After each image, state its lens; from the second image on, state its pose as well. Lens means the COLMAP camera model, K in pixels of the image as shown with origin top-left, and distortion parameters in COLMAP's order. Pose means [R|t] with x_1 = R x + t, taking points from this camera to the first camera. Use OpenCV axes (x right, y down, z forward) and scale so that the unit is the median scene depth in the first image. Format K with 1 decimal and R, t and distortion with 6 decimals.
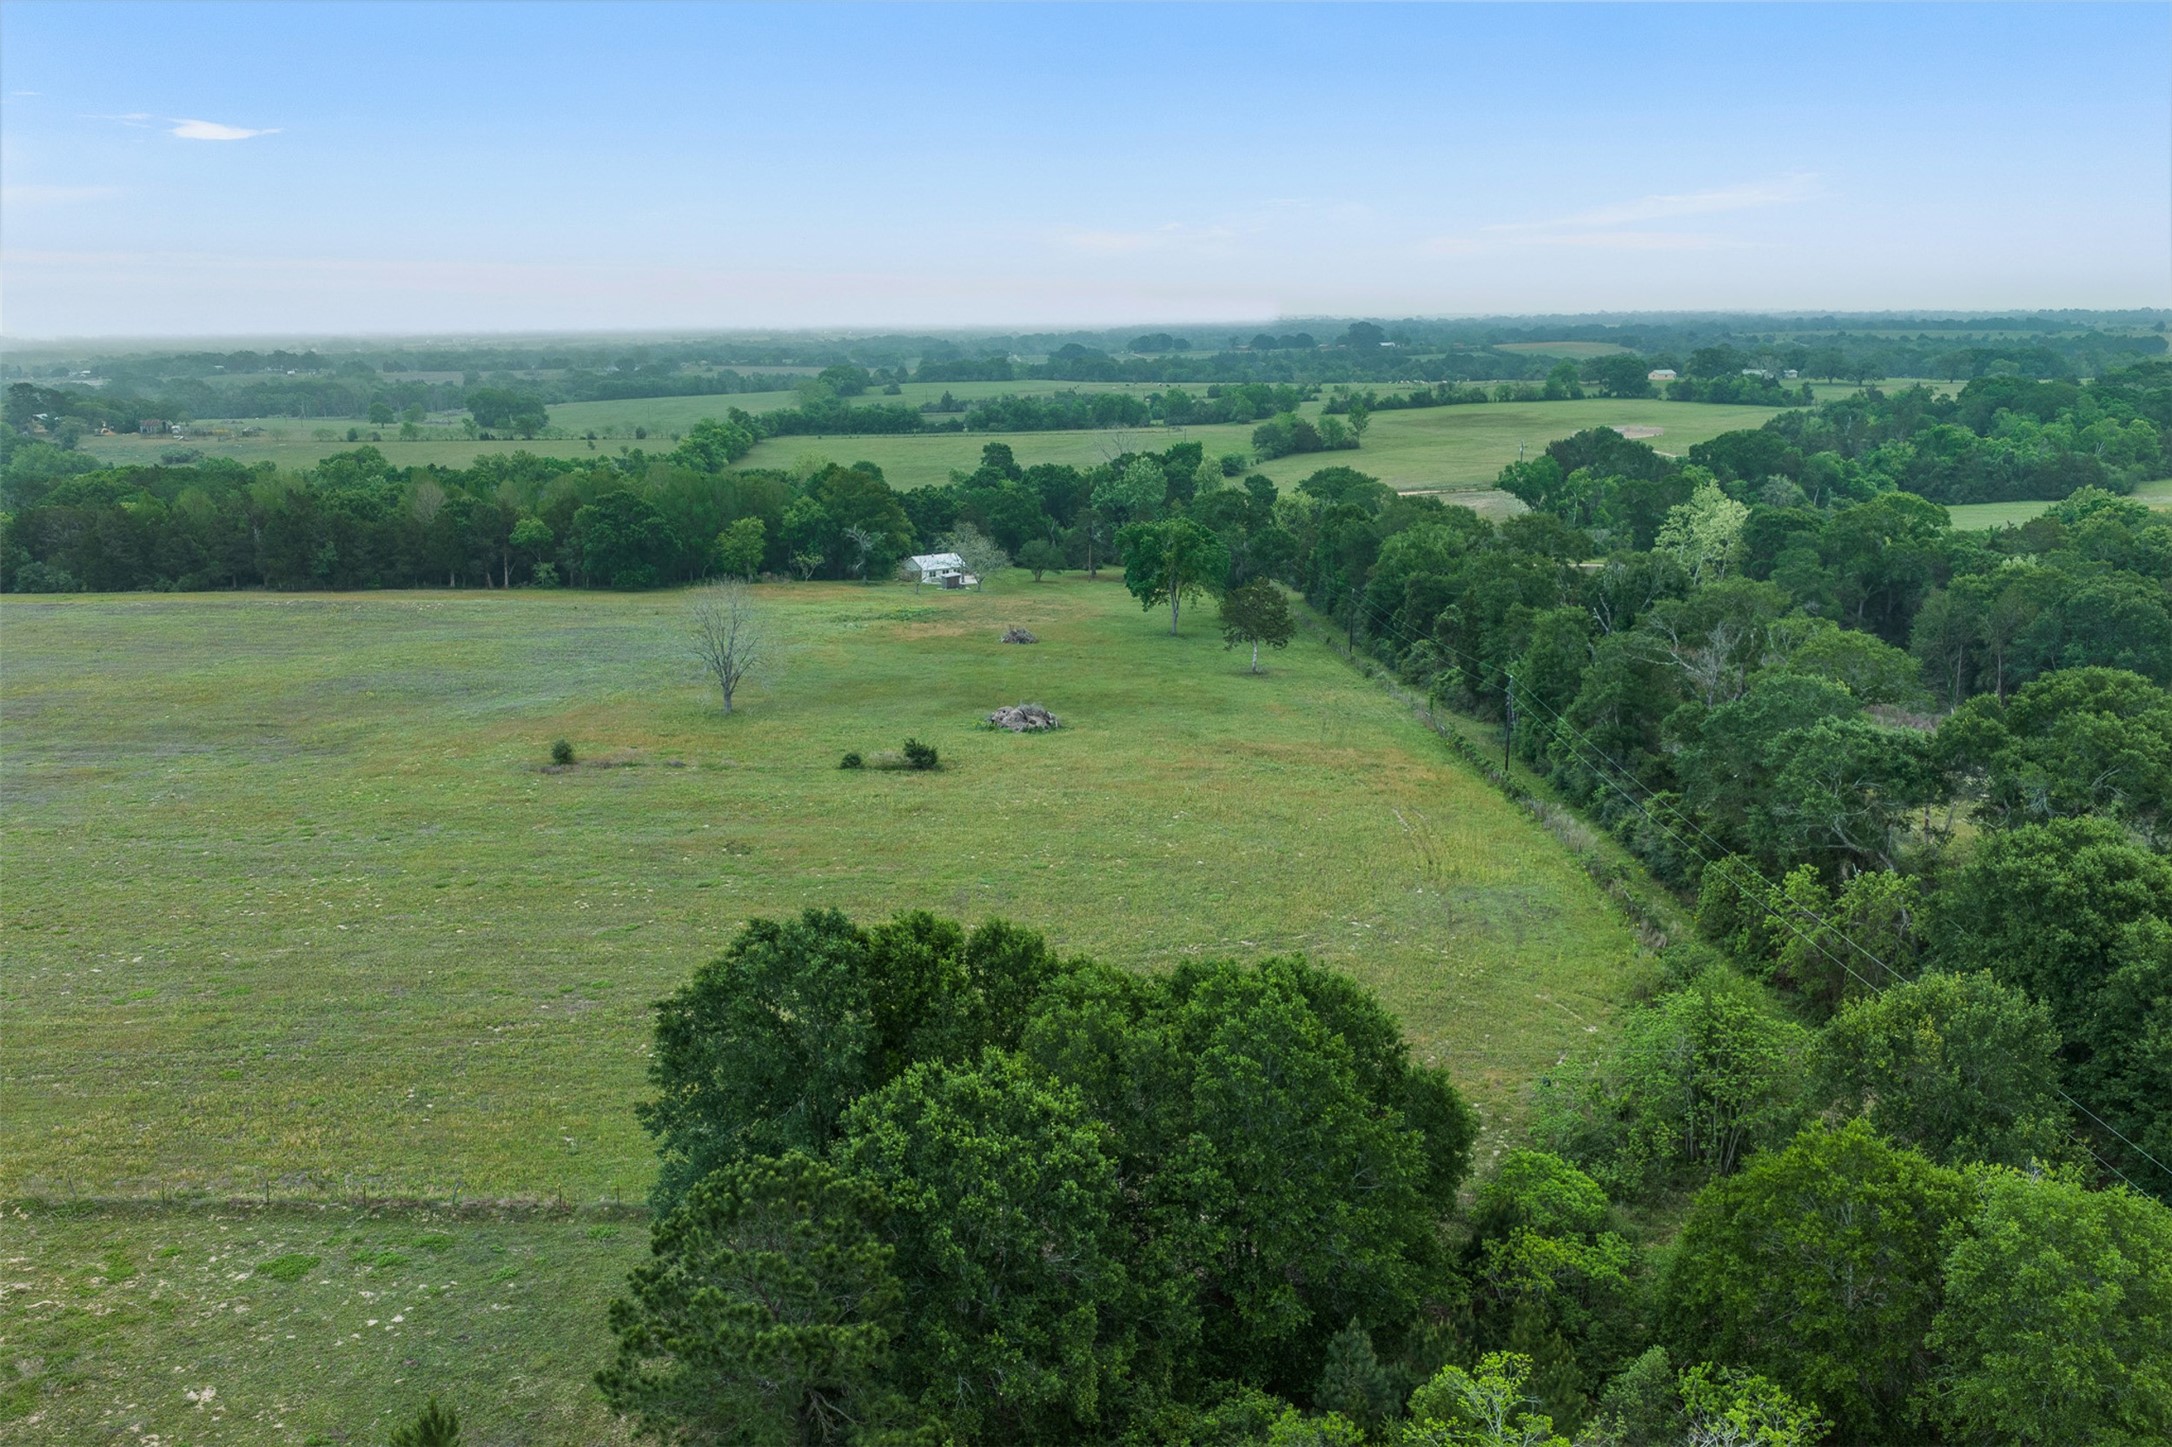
lens RADIAL K [[1775.0, 0, 1086.0], [0, 1775.0, 723.5], [0, 0, 1]] dist [-0.006342, -0.011317]
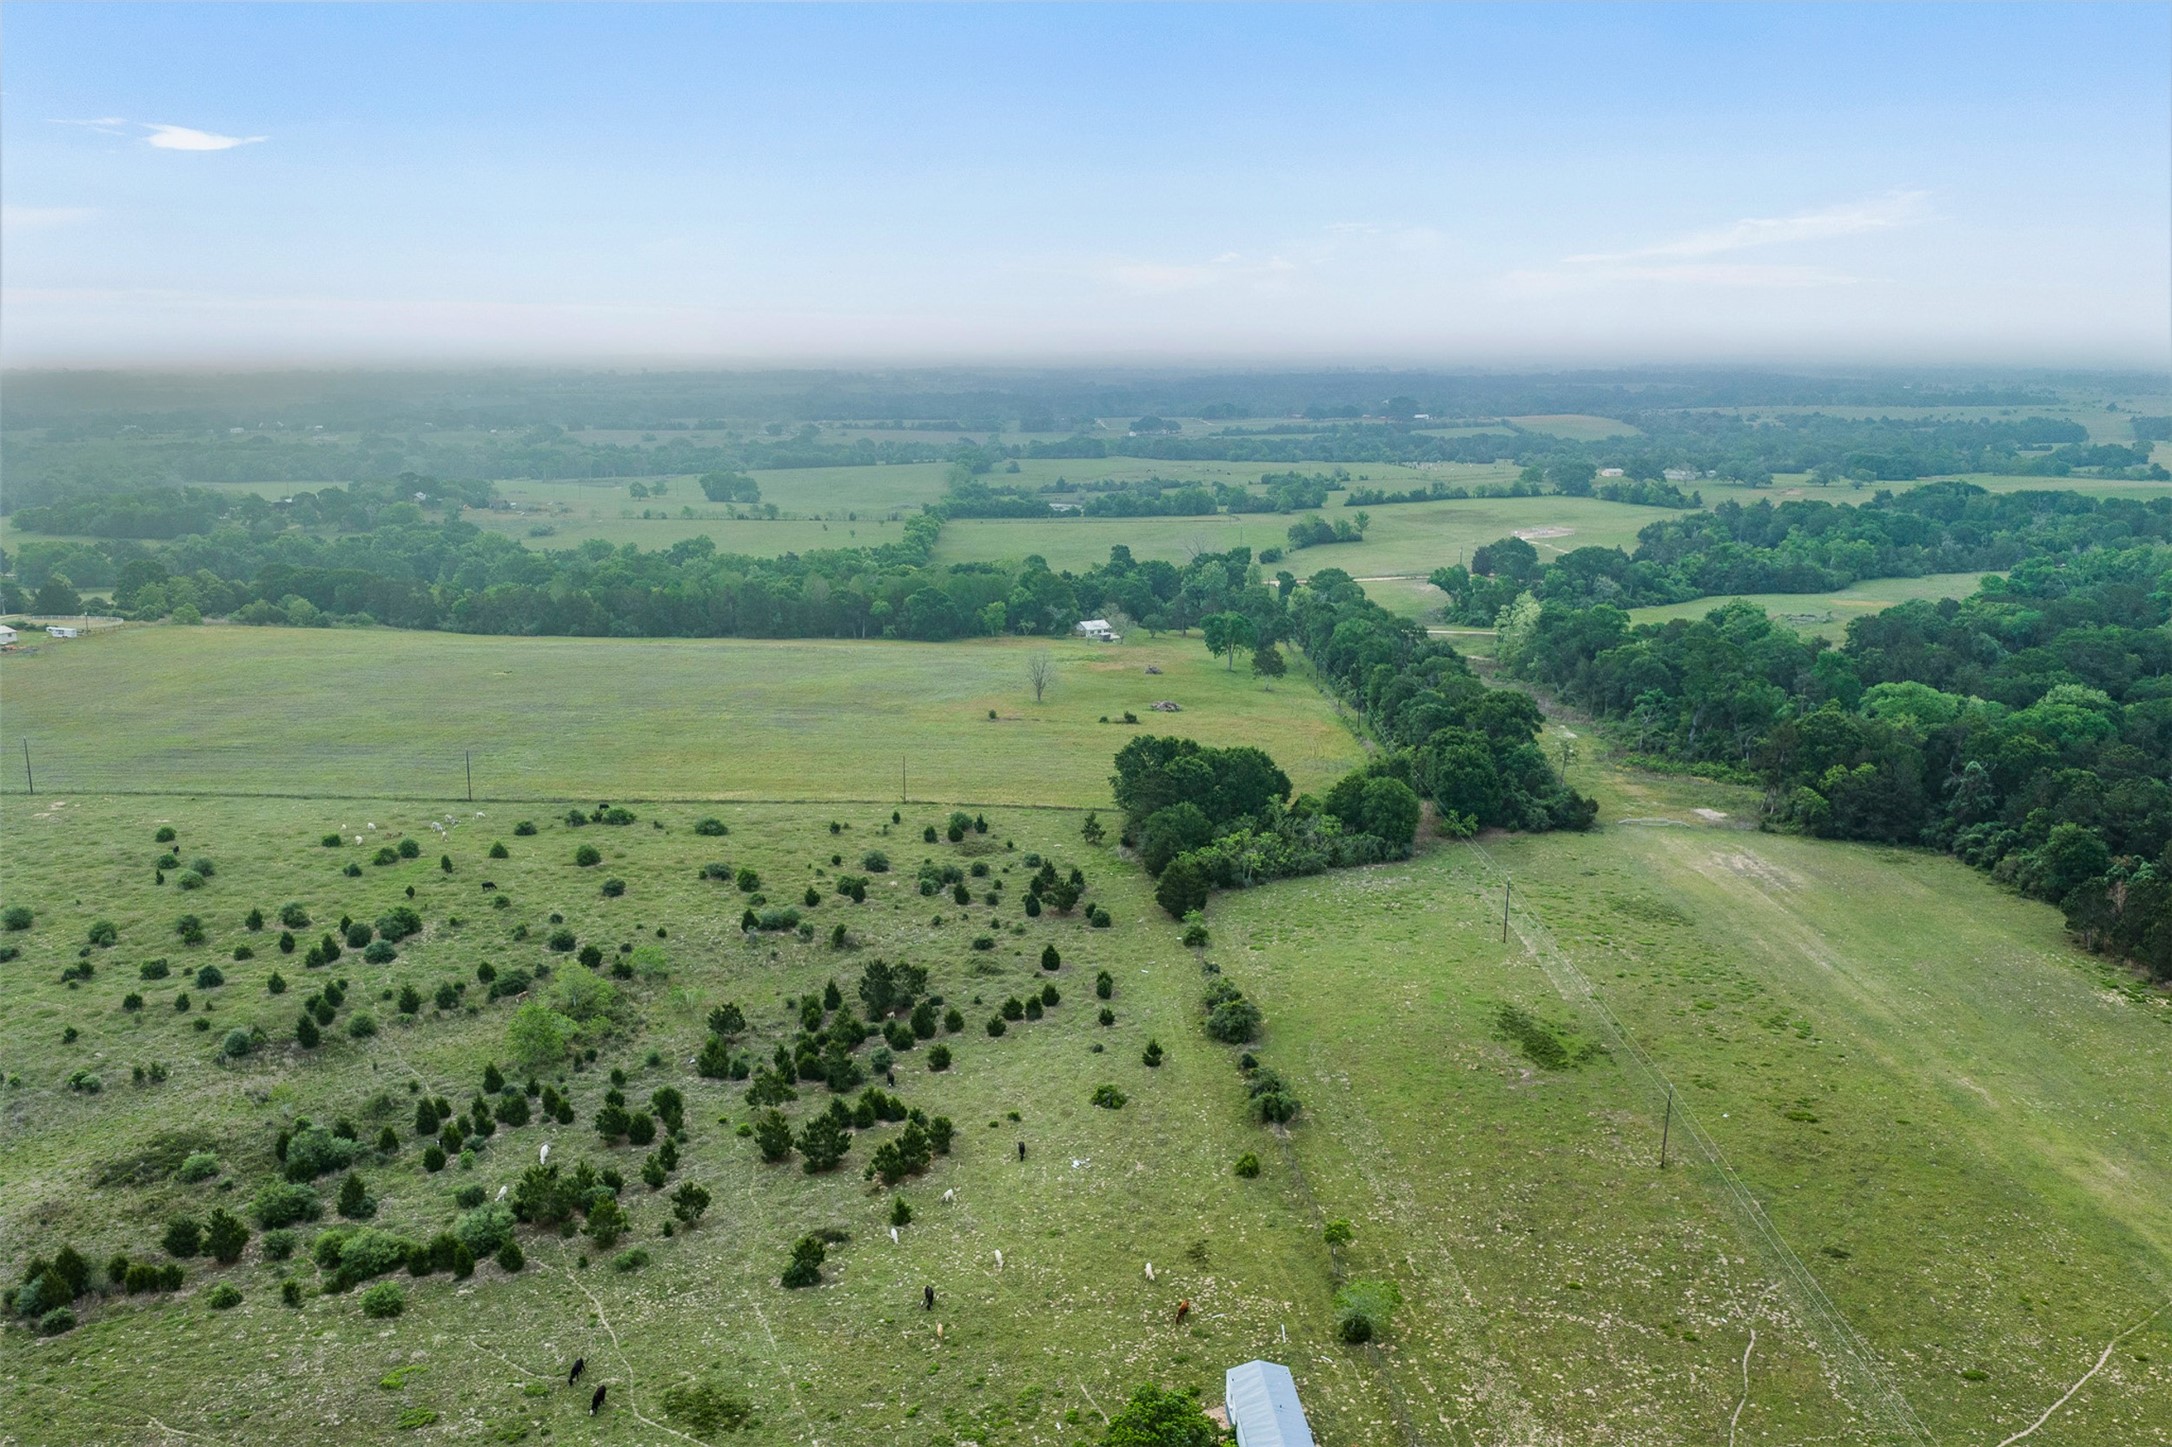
lens RADIAL K [[1775.0, 0, 1086.0], [0, 1775.0, 723.5], [0, 0, 1]] dist [-0.006342, -0.011317]
pose [[0.999289, 0.018120, -0.033065, -0.023566], [-0.018578, 0.999735, -0.013591, 0.020608], [0.032810, 0.014195, 0.999361, -0.524450]]
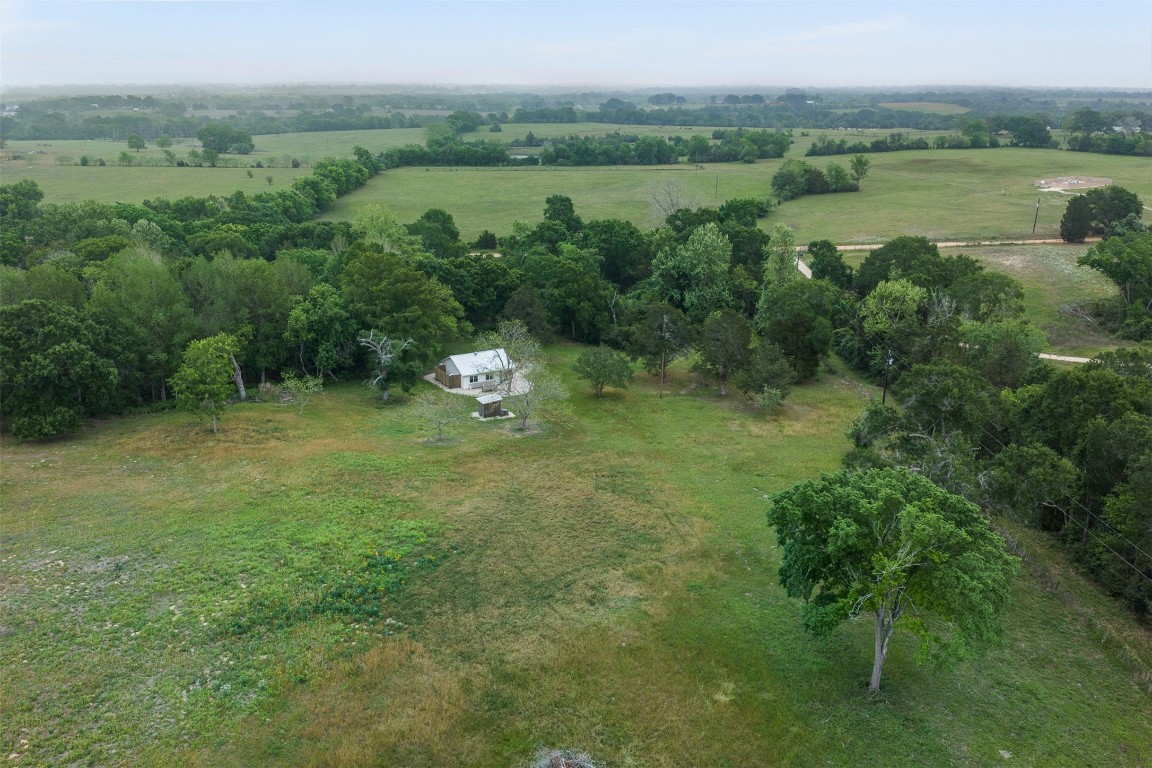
lens RADIAL K [[941.4, 0, 576.0], [0, 941.4, 384.0], [0, 0, 1]] dist [-0.006342, -0.011317]
pose [[0.999017, 0.026402, -0.035594, -0.015638], [-0.023306, 0.996128, 0.084775, -0.085433], [0.037695, -0.083862, 0.995764, 0.393850]]
